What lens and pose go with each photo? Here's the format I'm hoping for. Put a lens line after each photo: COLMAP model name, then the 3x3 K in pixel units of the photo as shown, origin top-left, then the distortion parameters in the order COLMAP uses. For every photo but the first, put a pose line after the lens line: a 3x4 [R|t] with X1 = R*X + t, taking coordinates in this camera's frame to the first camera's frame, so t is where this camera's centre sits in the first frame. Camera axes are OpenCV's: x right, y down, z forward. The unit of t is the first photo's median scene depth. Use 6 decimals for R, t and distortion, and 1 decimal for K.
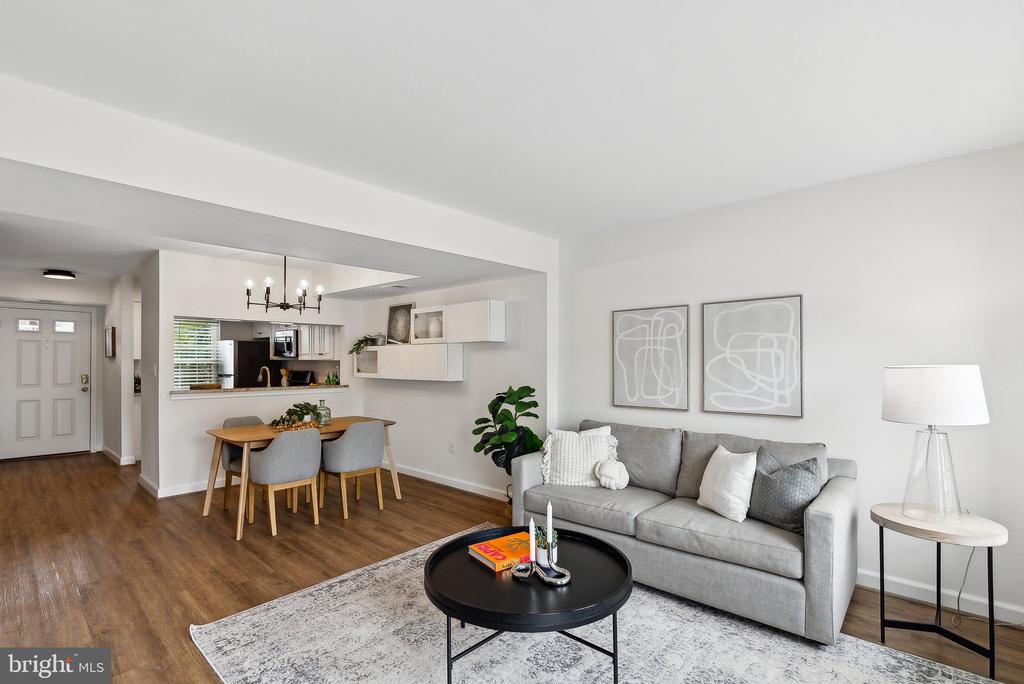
lens RADIAL K [[476.2, 0, 514.7], [0, 476.2, 363.0], [0, 0, 1]] dist [-0.009699, 0.003070]
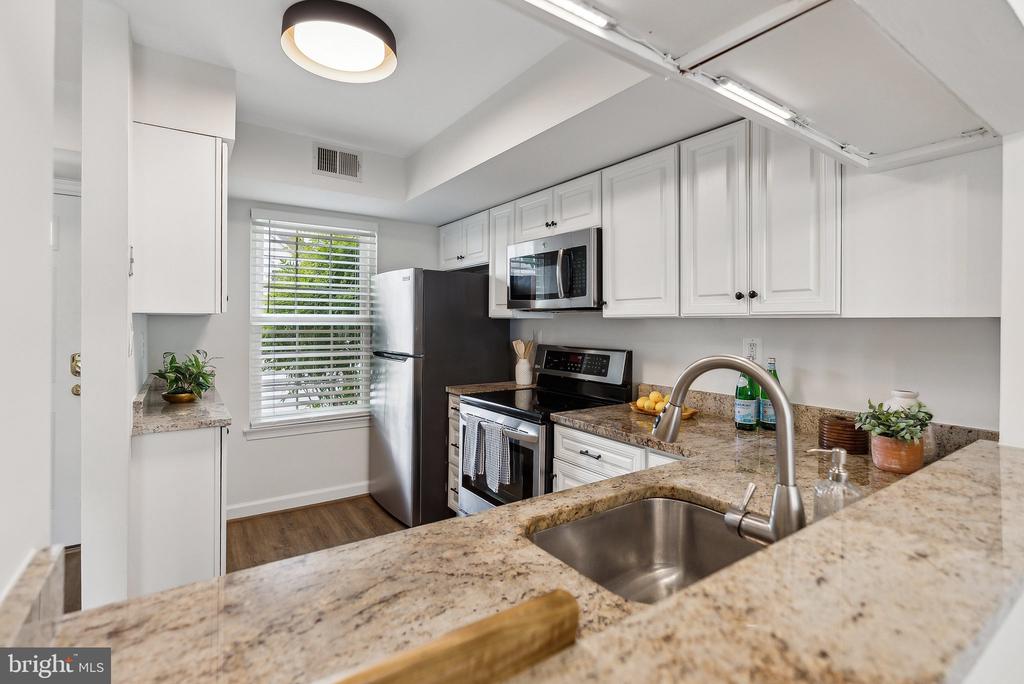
lens RADIAL K [[476.2, 0, 517.3], [0, 476.2, 322.1], [0, 0, 1]] dist [-0.009699, 0.003070]
pose [[0.974191, 0.004604, -0.225678, -0.648813], [-0.006162, 0.999962, -0.006199, -0.001310], [0.225641, 0.007429, 0.974182, 0.982298]]
